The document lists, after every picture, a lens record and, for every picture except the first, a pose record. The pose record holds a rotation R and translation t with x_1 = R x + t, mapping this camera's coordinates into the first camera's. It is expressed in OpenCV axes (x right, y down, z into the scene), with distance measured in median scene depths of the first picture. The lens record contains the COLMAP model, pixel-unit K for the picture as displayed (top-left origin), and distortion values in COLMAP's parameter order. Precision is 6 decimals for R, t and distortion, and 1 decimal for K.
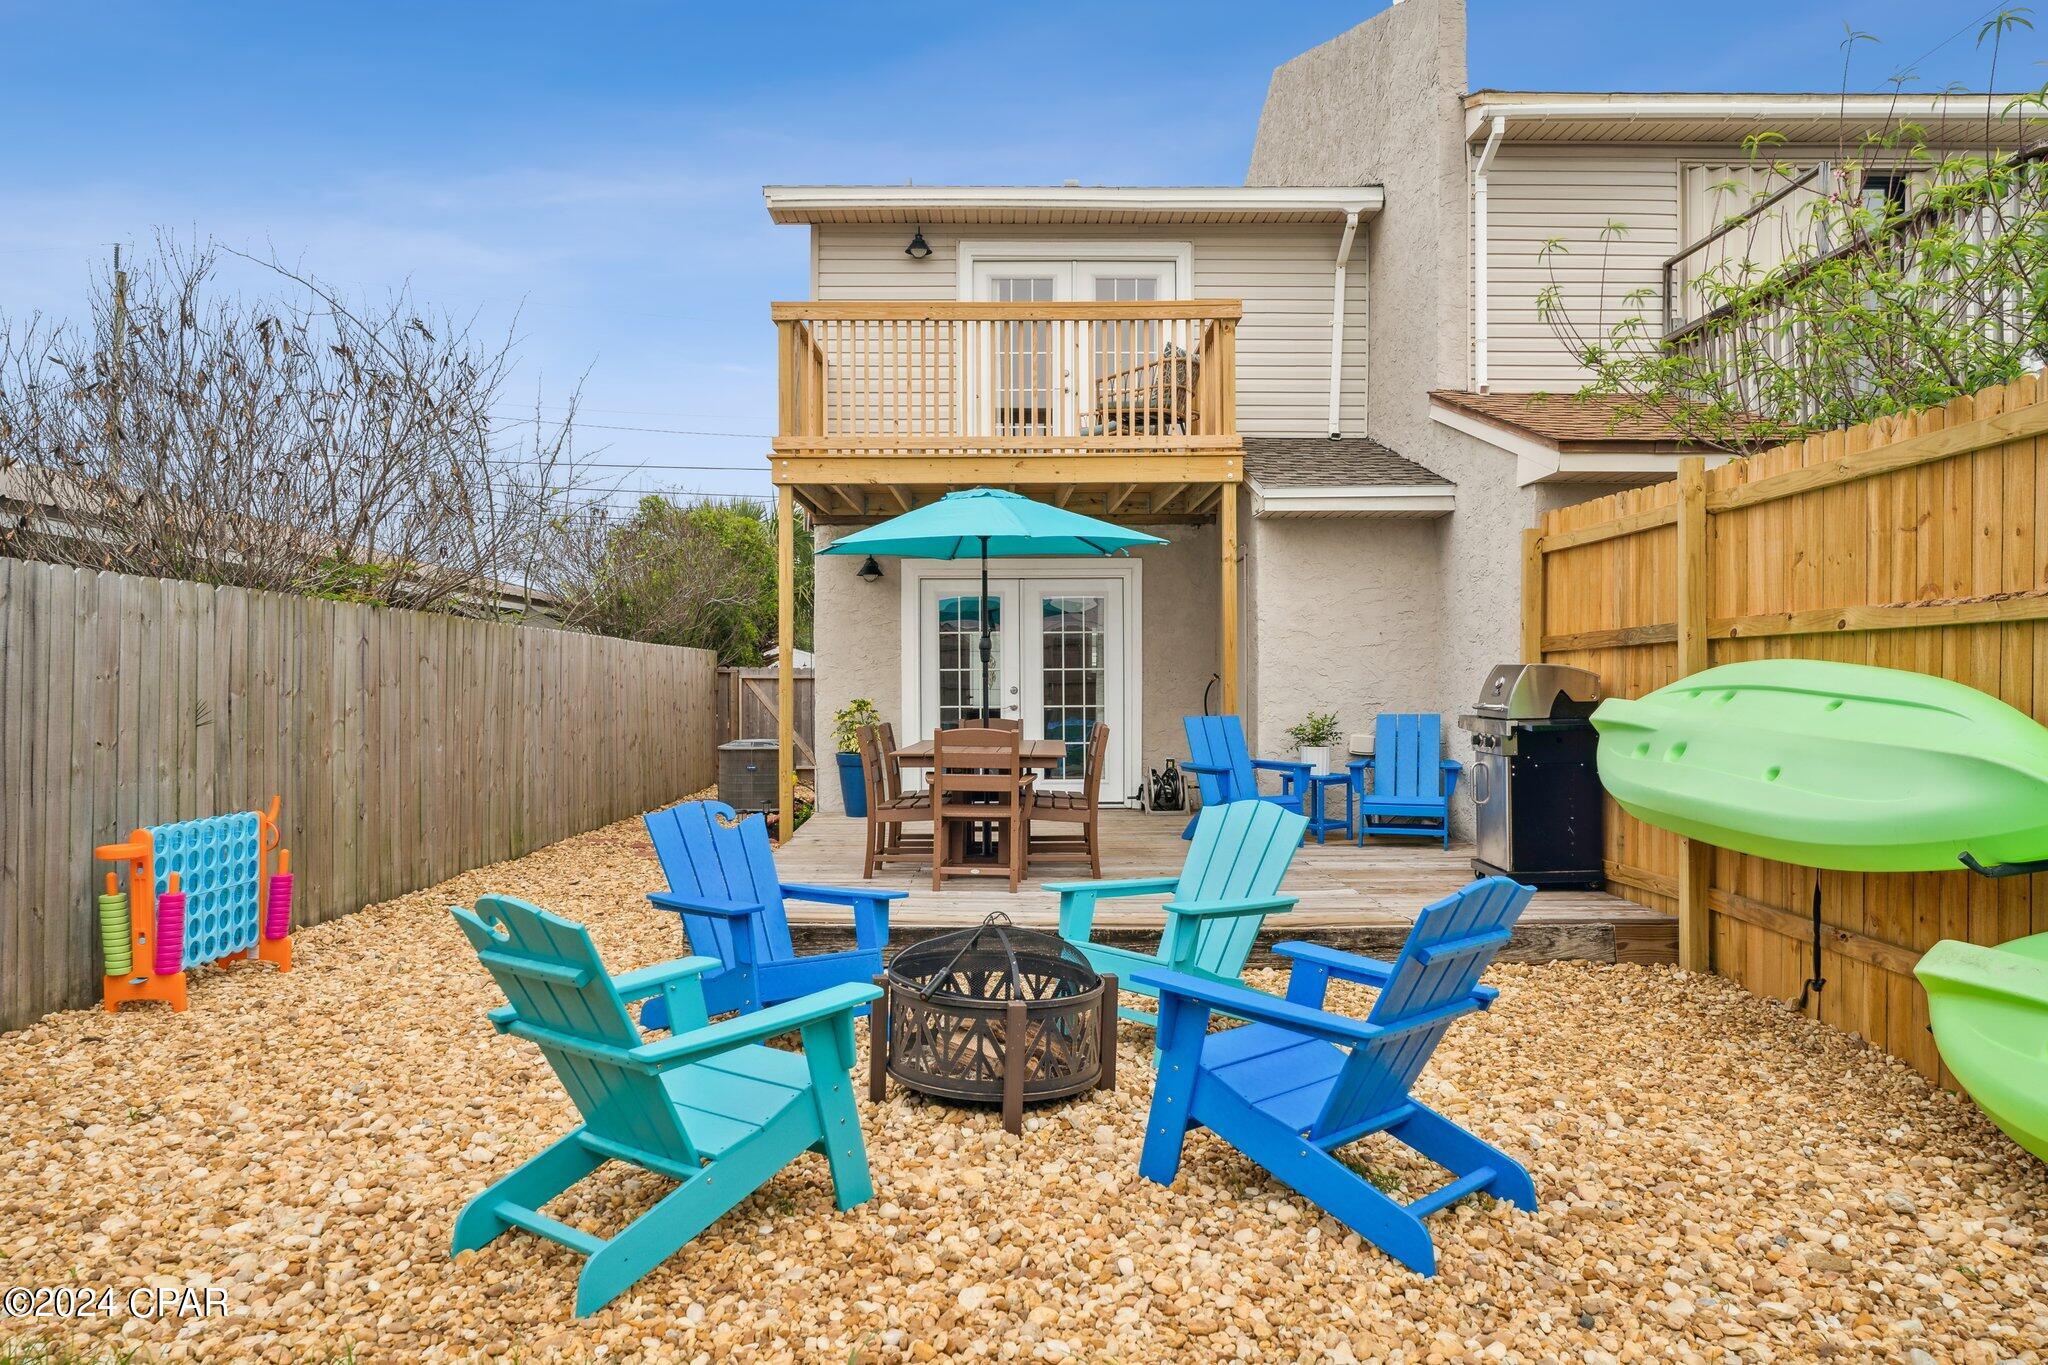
lens RADIAL K [[1390.7, 0, 1025.6], [0, 1390.7, 687.5], [0, 0, 1]] dist [0.005921, -0.005799]
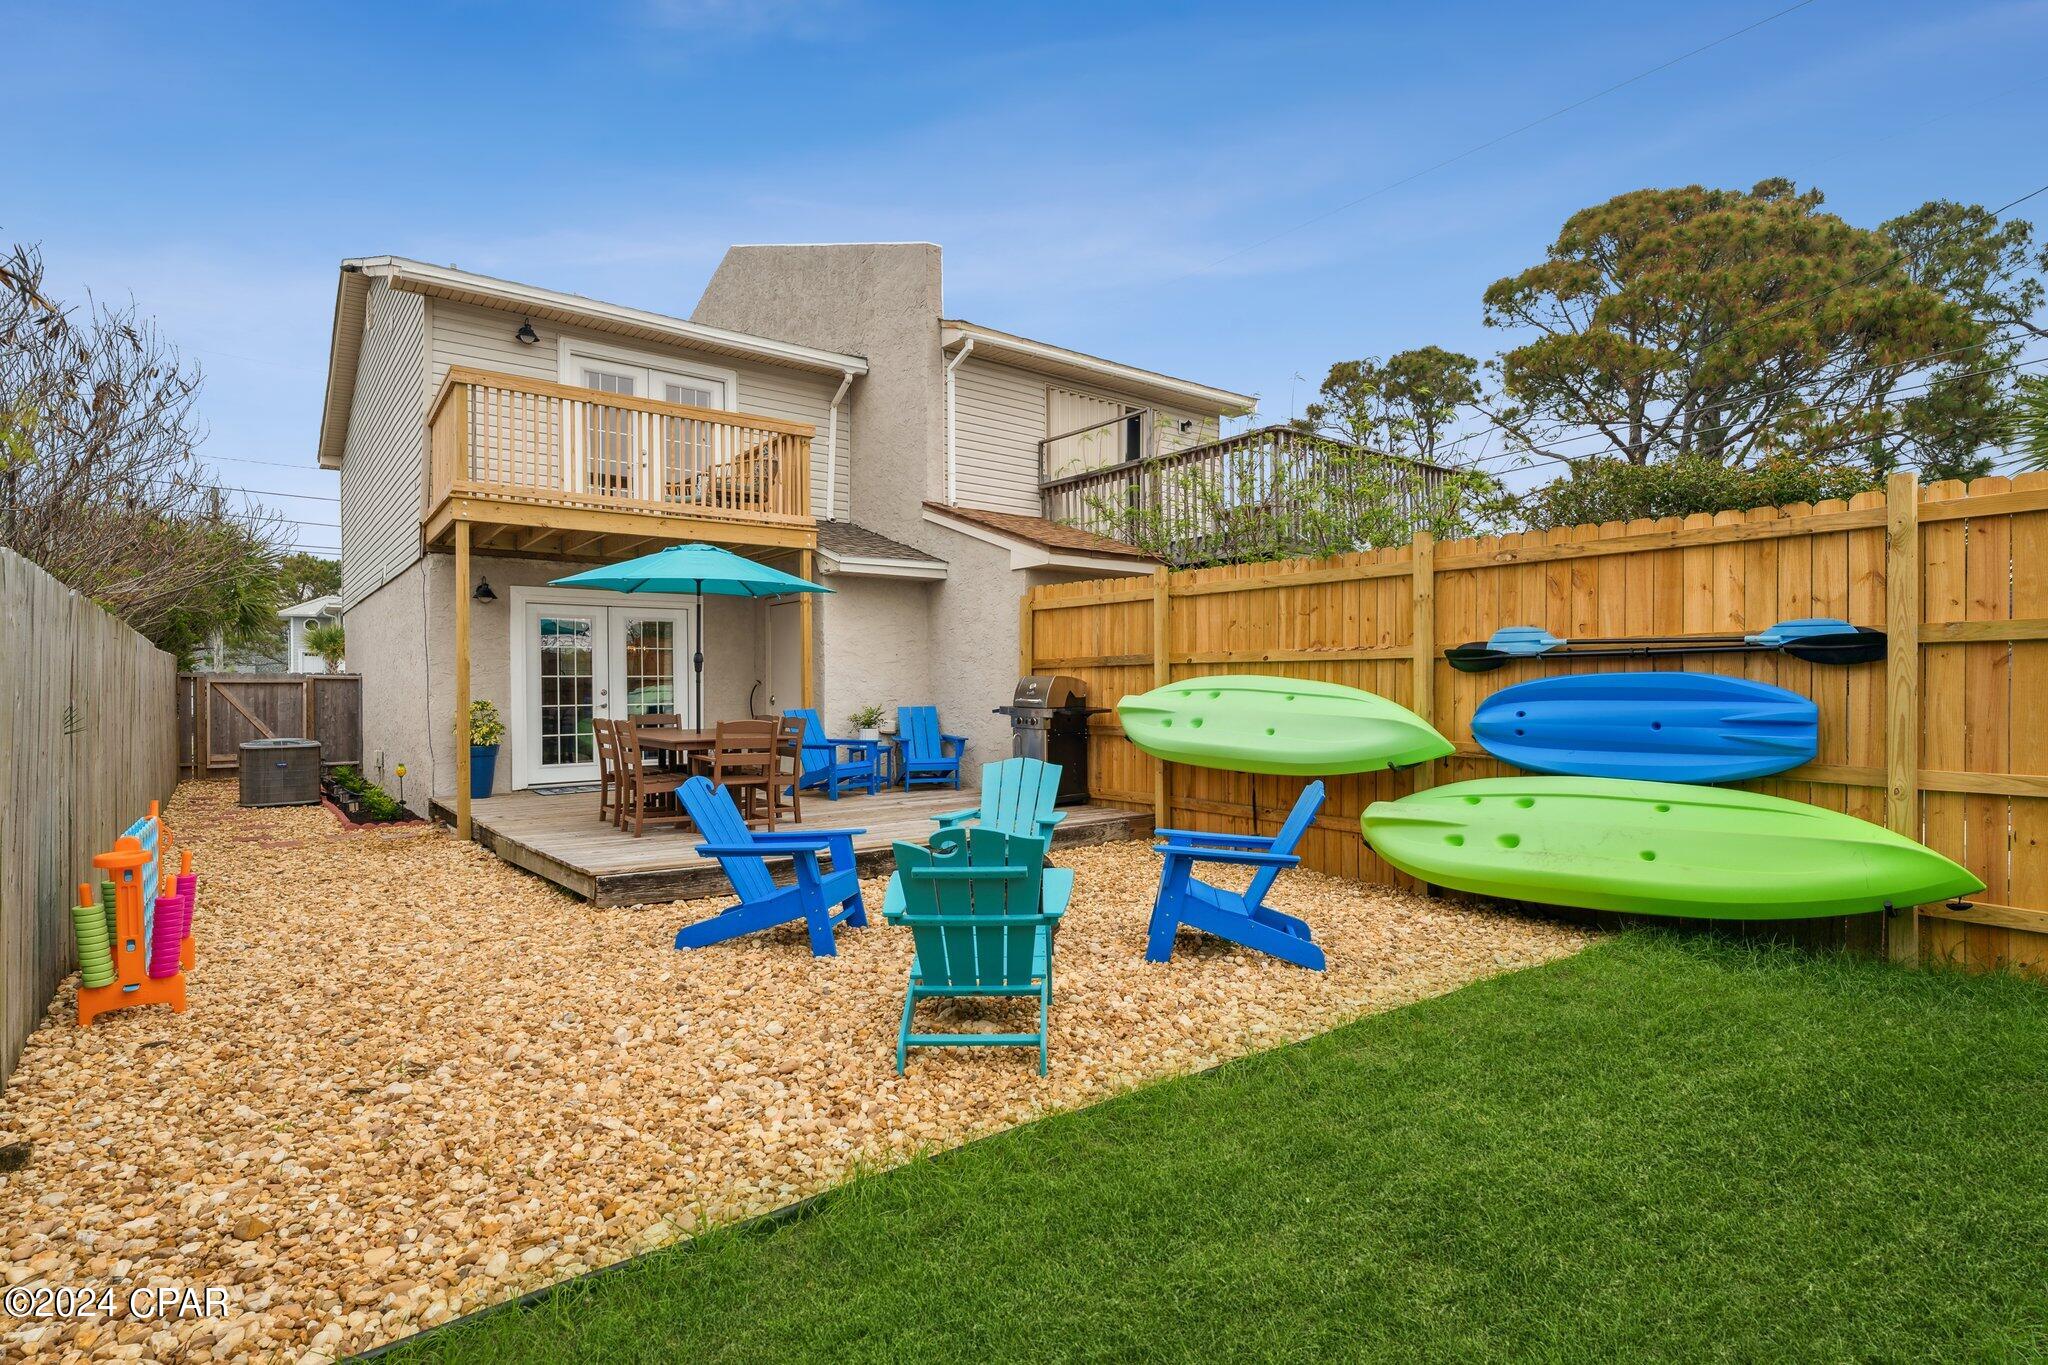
lens RADIAL K [[1018.8, 0, 1022.3], [0, 1018.8, 685.7], [0, 0, 1]] dist [-0.000509, 0.000140]
pose [[0.793723, -0.001049, 0.608278, -0.325799], [0.002518, 0.999996, -0.001562, -0.002265], [-0.608274, 0.002771, 0.793722, 0.016702]]
